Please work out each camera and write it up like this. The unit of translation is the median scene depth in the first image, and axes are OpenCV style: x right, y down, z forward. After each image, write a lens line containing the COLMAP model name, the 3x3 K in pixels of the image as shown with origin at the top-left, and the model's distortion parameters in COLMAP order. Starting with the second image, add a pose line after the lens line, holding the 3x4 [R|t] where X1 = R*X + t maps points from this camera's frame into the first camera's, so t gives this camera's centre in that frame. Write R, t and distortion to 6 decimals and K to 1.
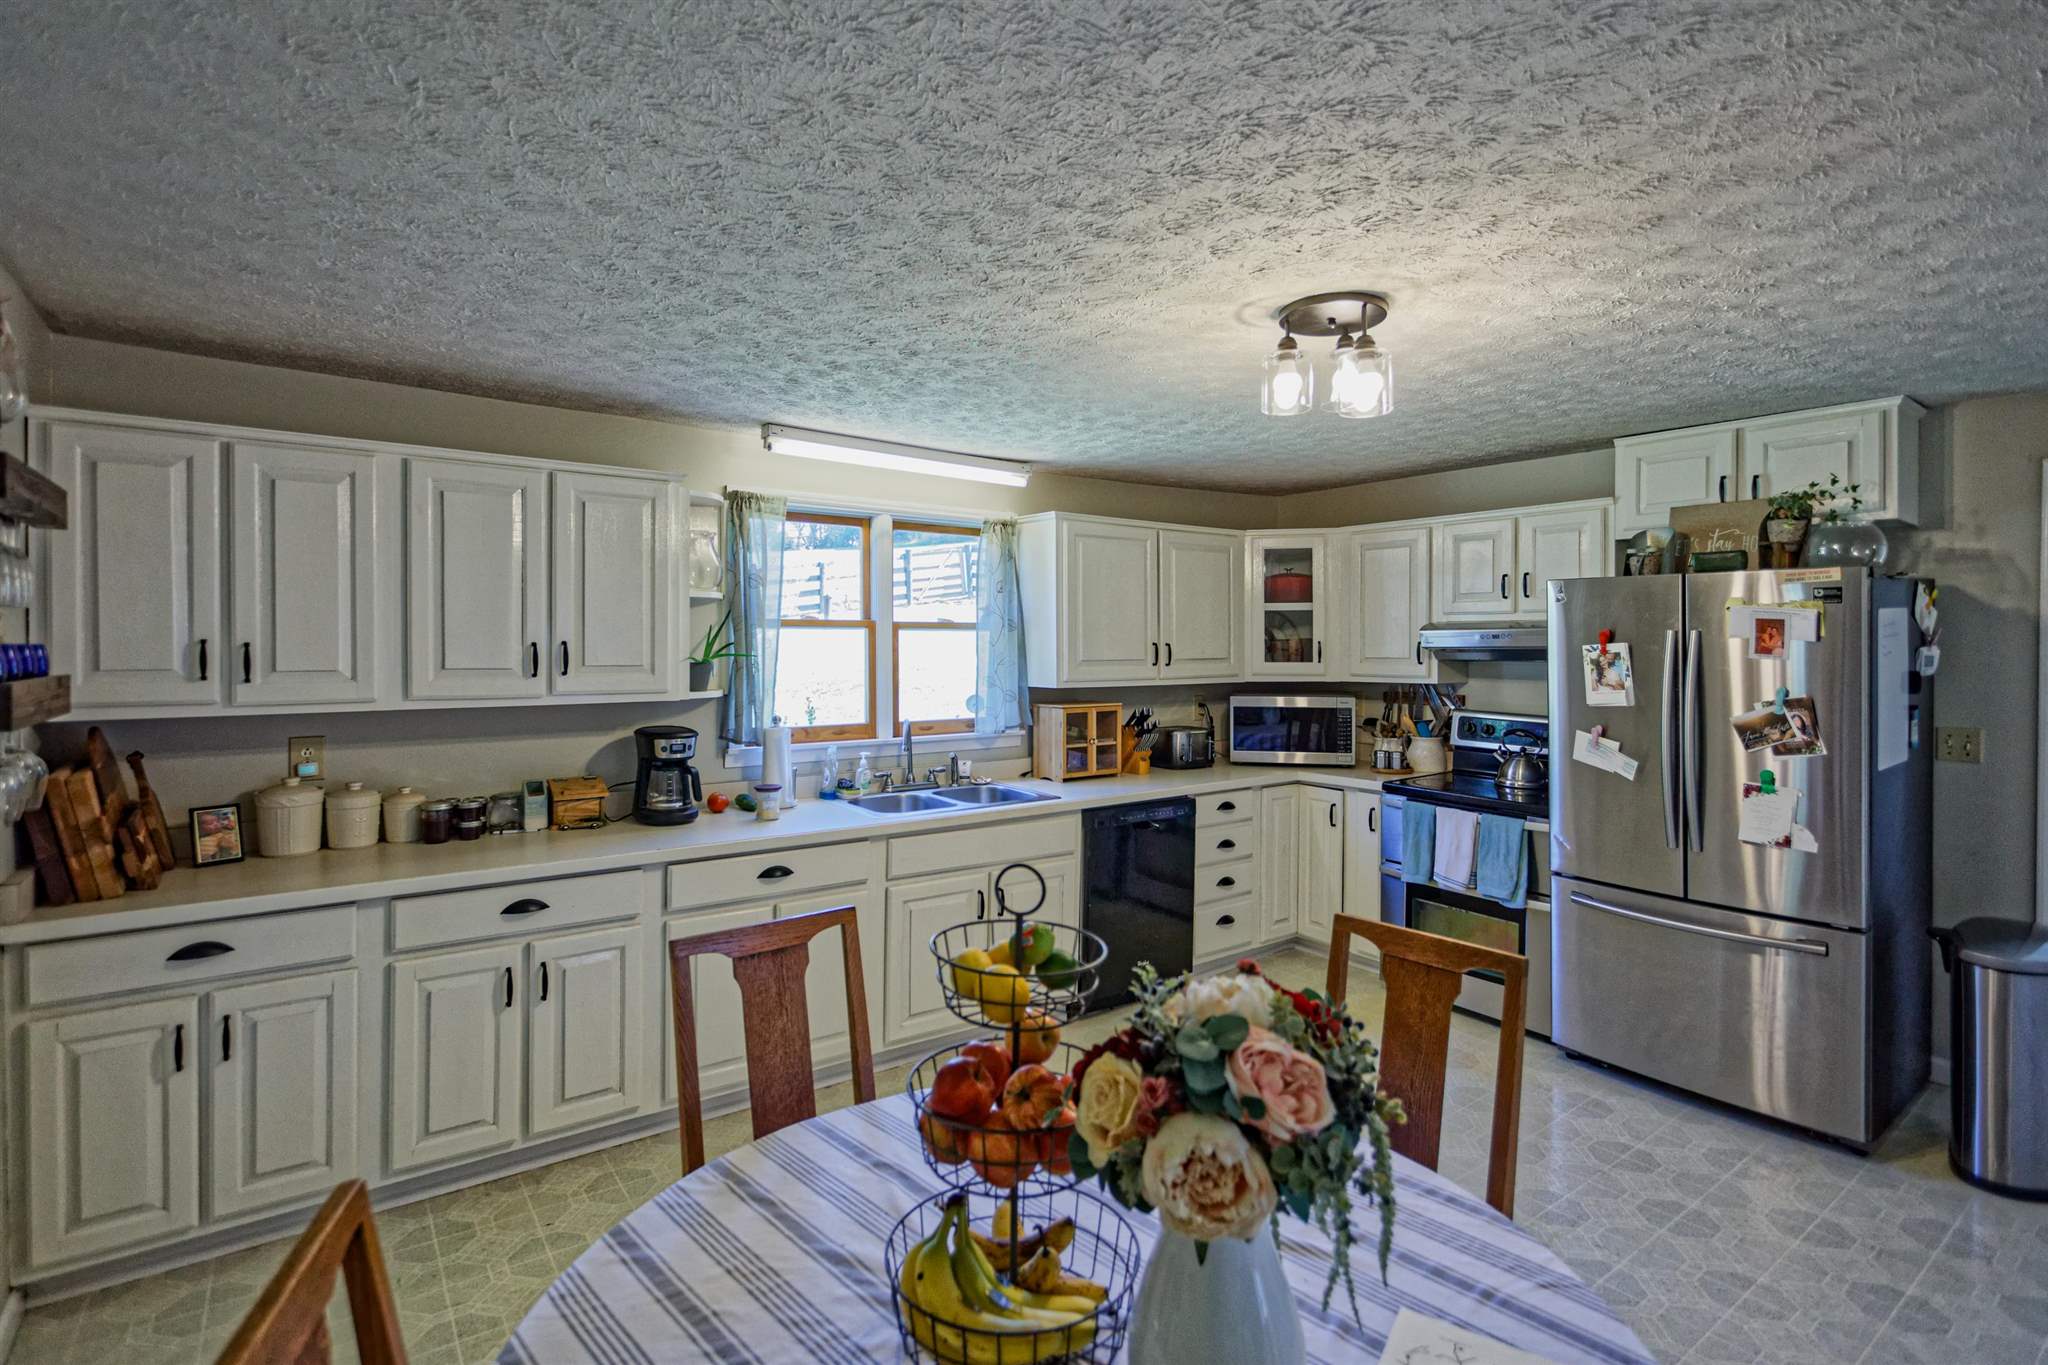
lens RADIAL K [[1025.6, 0, 1016.7], [0, 1025.6, 652.7], [0, 0, 1]] dist [-0.007100, 0.000024]
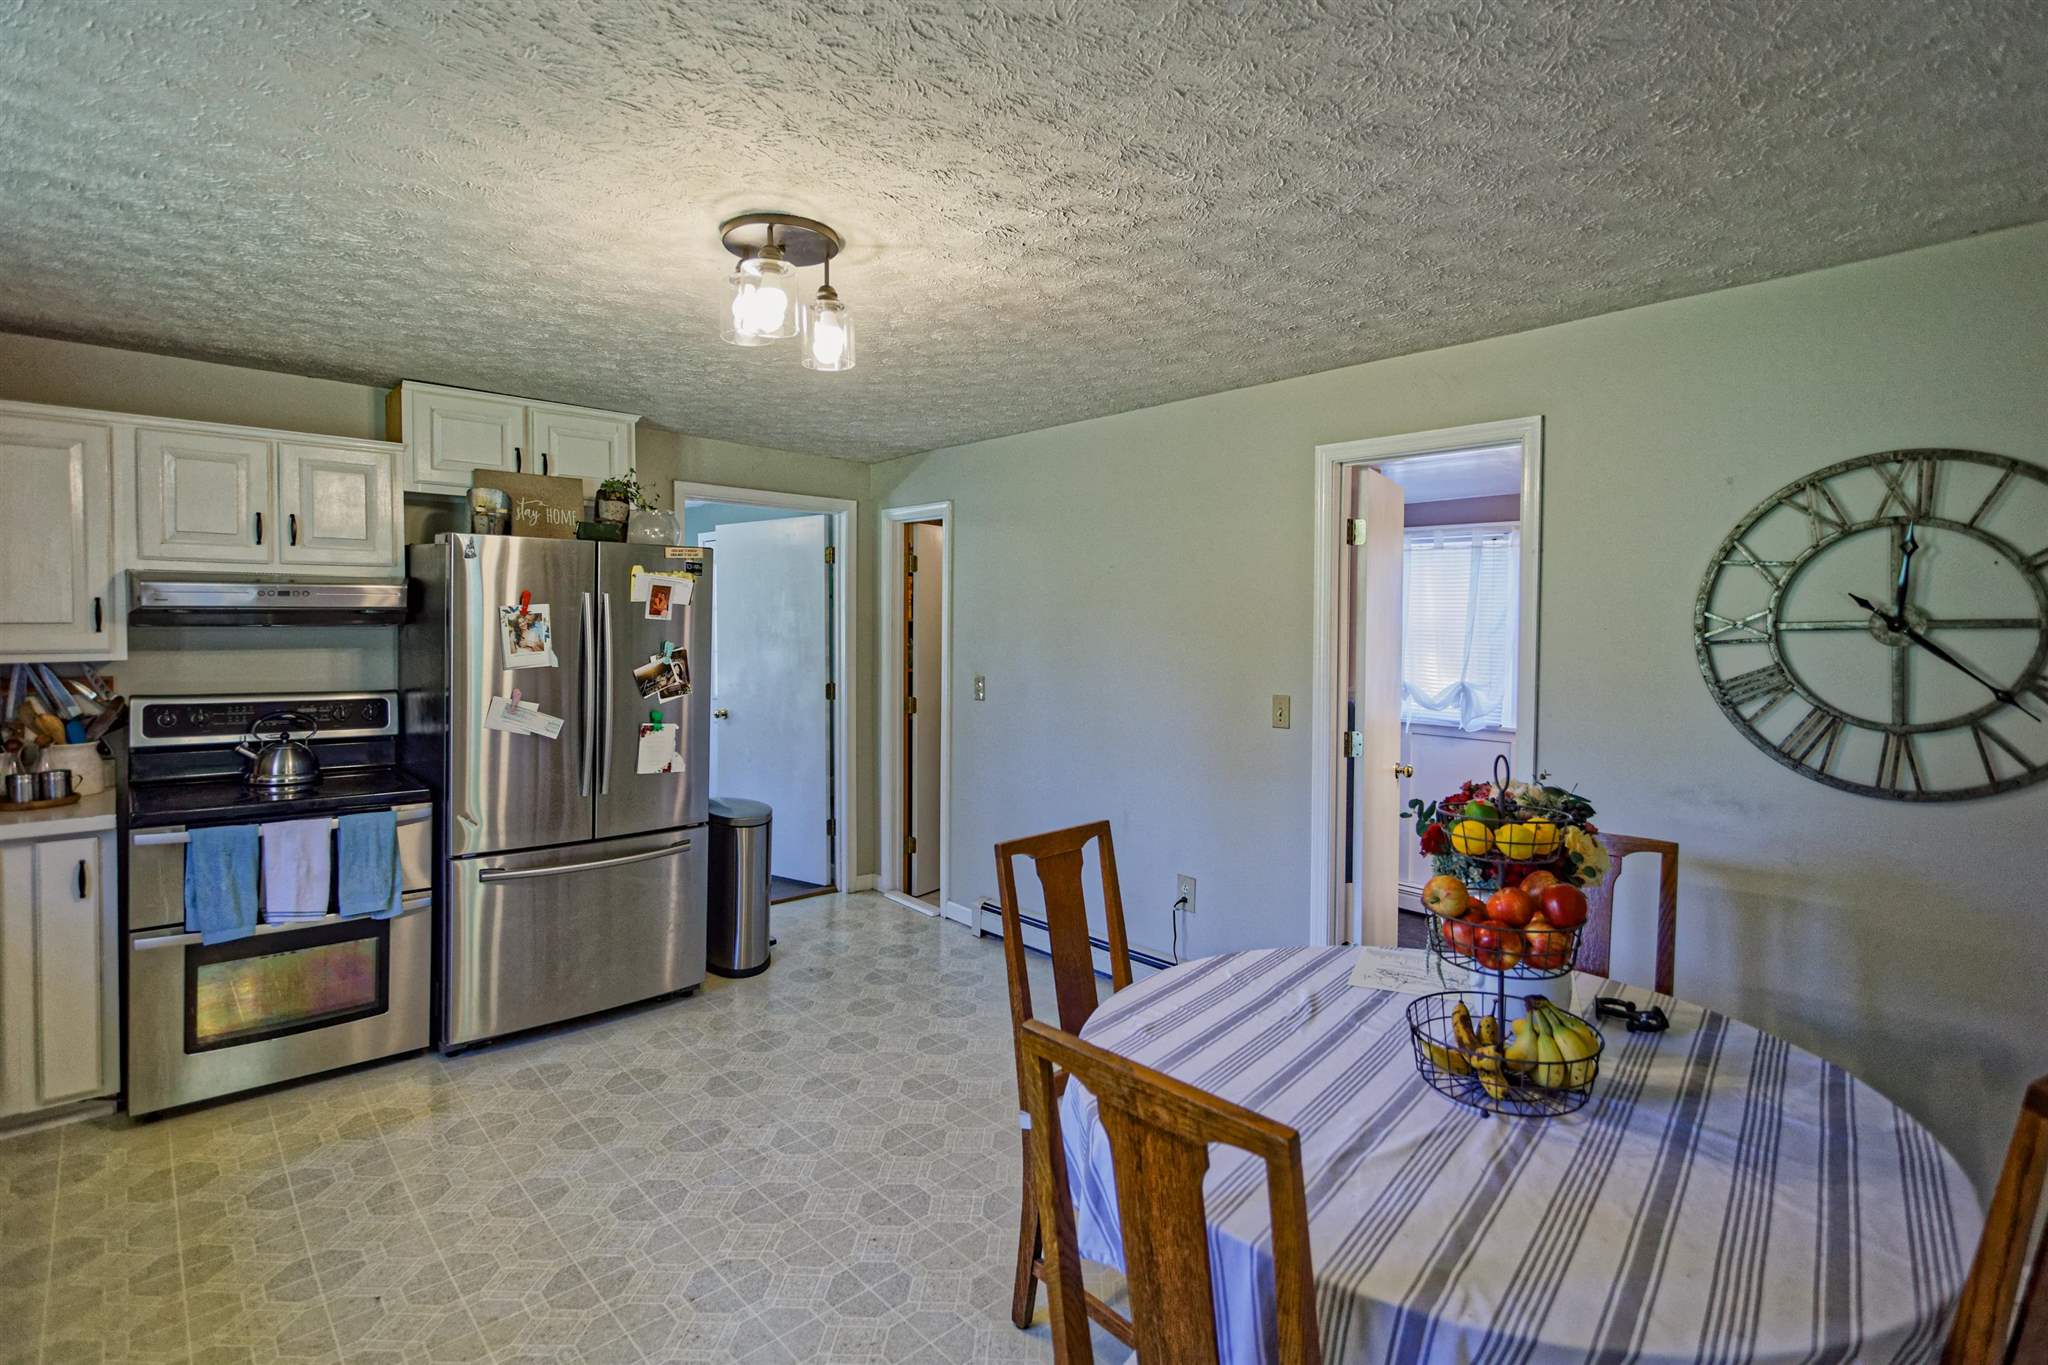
lens RADIAL K [[1025.6, 0, 1016.7], [0, 1025.6, 652.7], [0, 0, 1]] dist [-0.007100, 0.000024]
pose [[-0.156984, -0.035703, 0.986956, -0.474354], [0.001277, 0.999338, 0.036354, 0.001998], [-0.987600, 0.006967, -0.156835, 0.694655]]
